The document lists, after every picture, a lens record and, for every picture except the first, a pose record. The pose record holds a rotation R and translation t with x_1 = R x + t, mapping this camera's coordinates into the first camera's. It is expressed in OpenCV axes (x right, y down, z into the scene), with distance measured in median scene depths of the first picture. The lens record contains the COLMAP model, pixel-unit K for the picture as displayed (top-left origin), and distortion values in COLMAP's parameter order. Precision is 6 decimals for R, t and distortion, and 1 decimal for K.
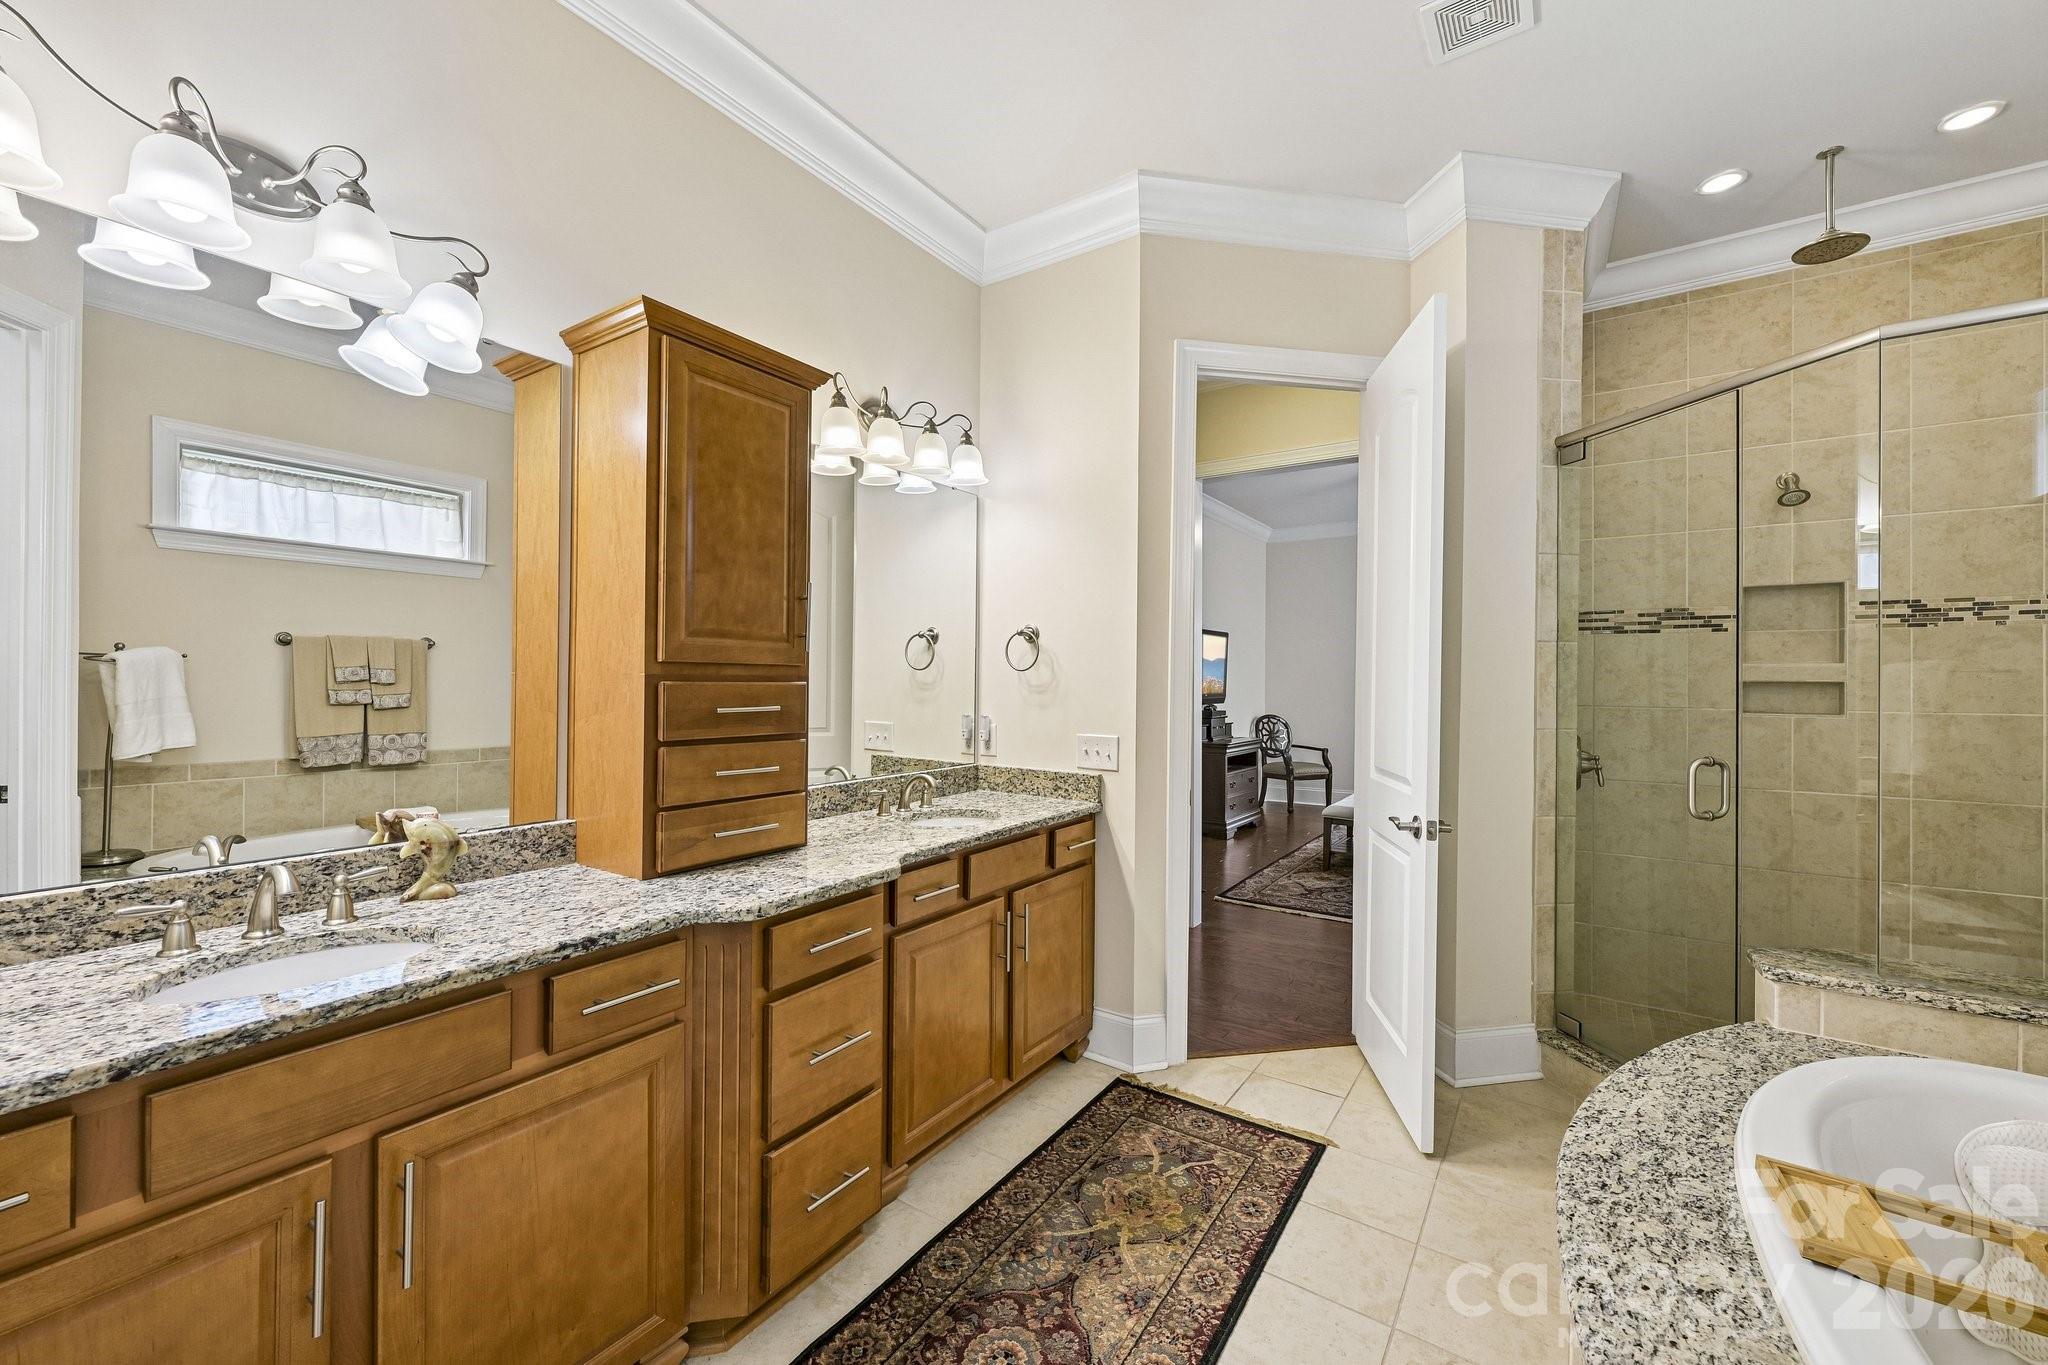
lens RADIAL K [[806.0, 0, 1014.0], [0, 806.0, 685.5], [0, 0, 1]] dist [-0.001723, 0.000590]
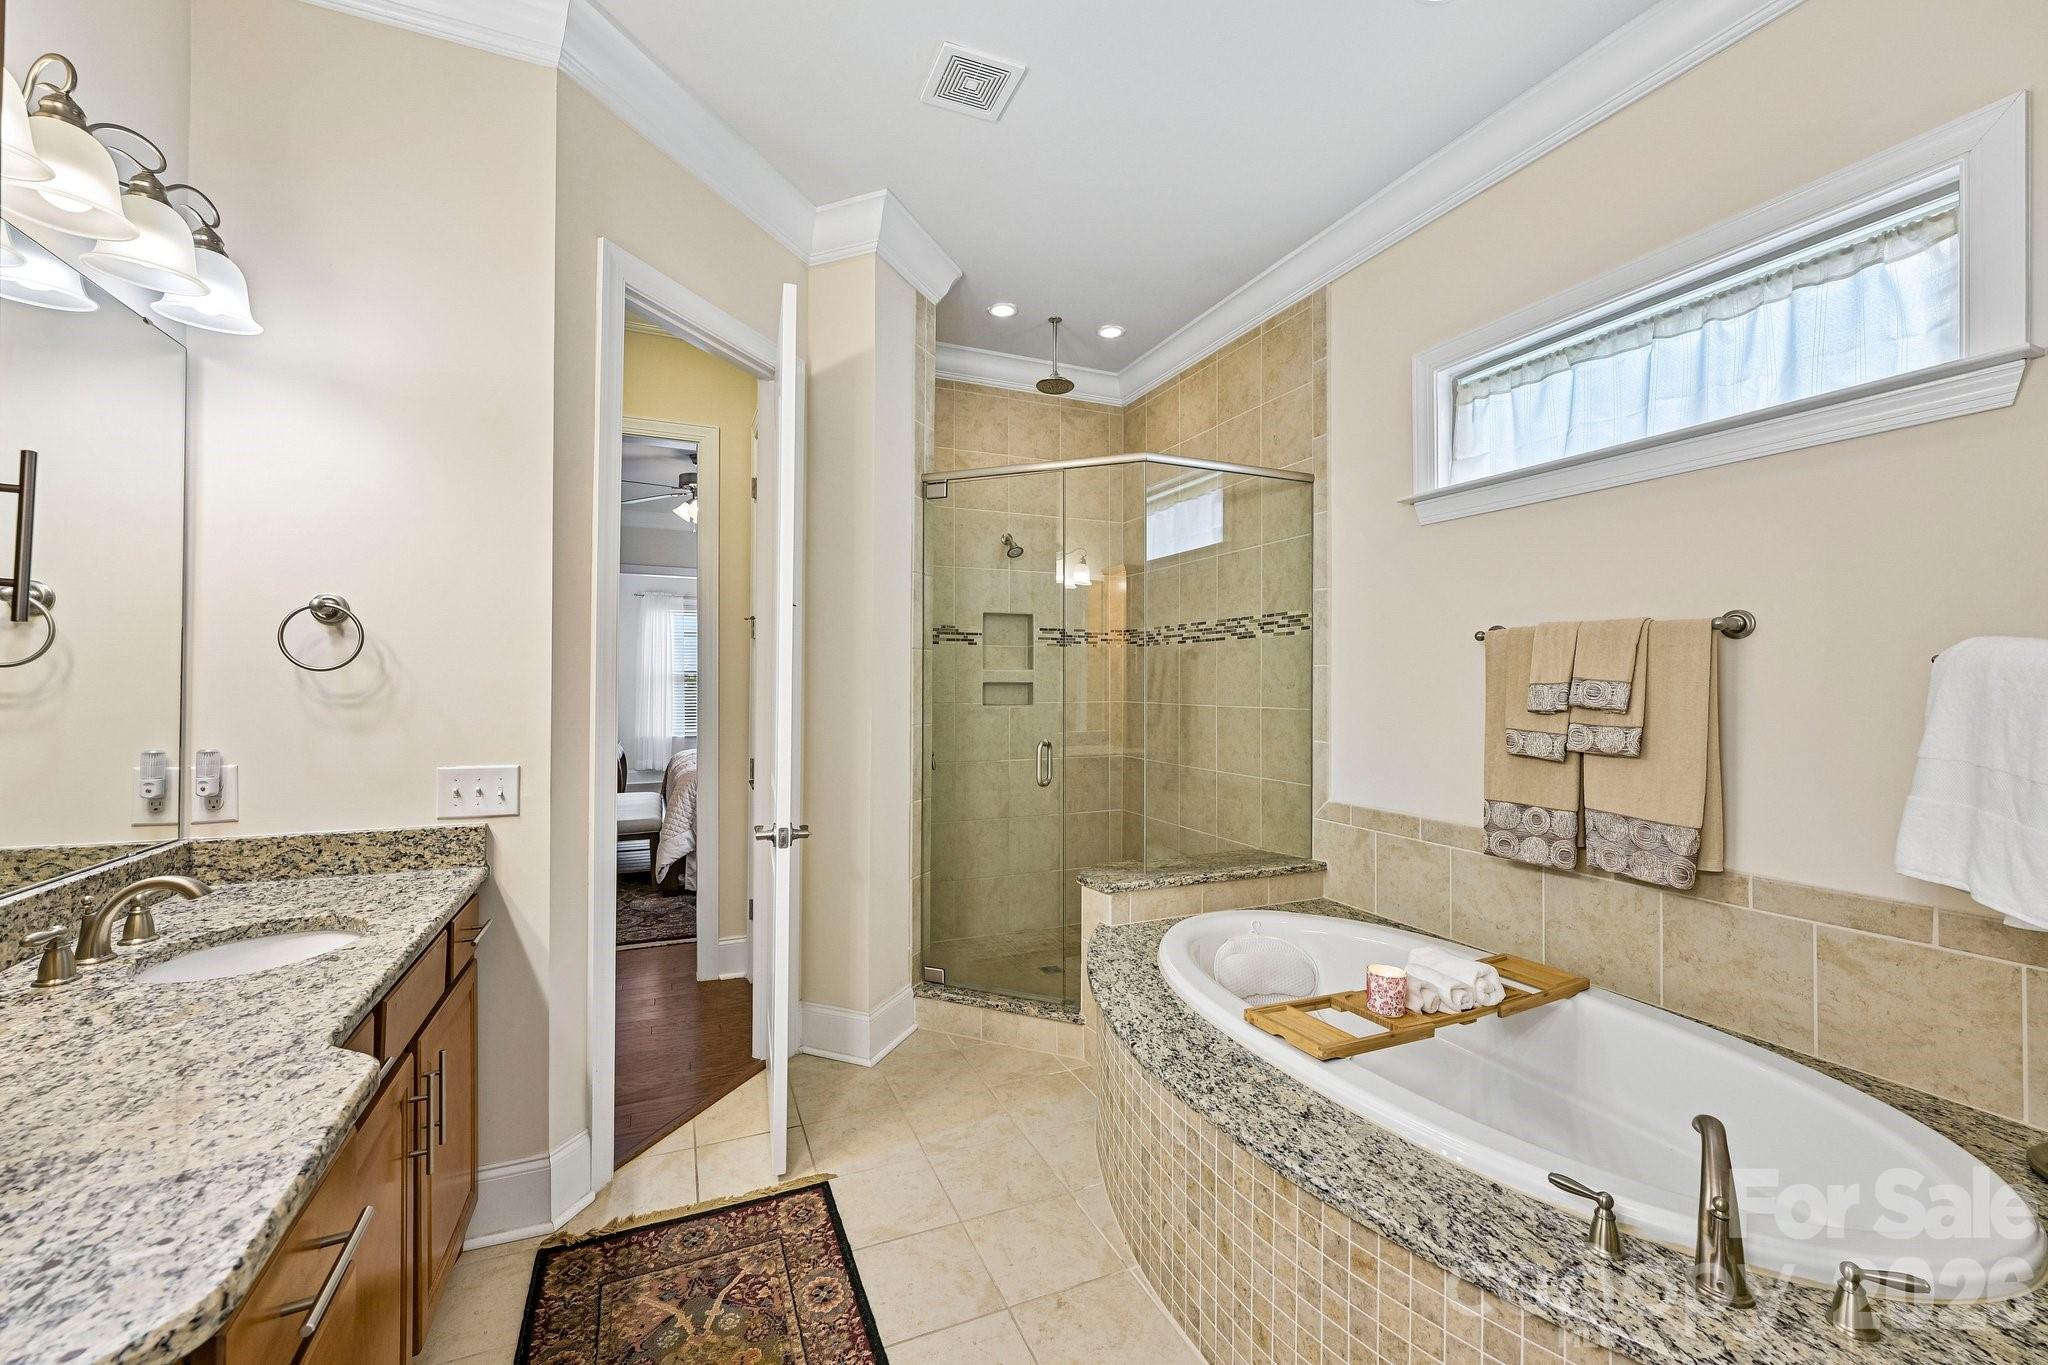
lens RADIAL K [[806.0, 0, 1021.3], [0, 806.0, 683.2], [0, 0, 1]] dist [-0.001723, 0.000590]
pose [[0.521834, -0.006049, 0.853026, -0.249441], [0.006940, 0.999972, 0.002846, -0.007484], [-0.853019, 0.004435, 0.521861, 0.272129]]
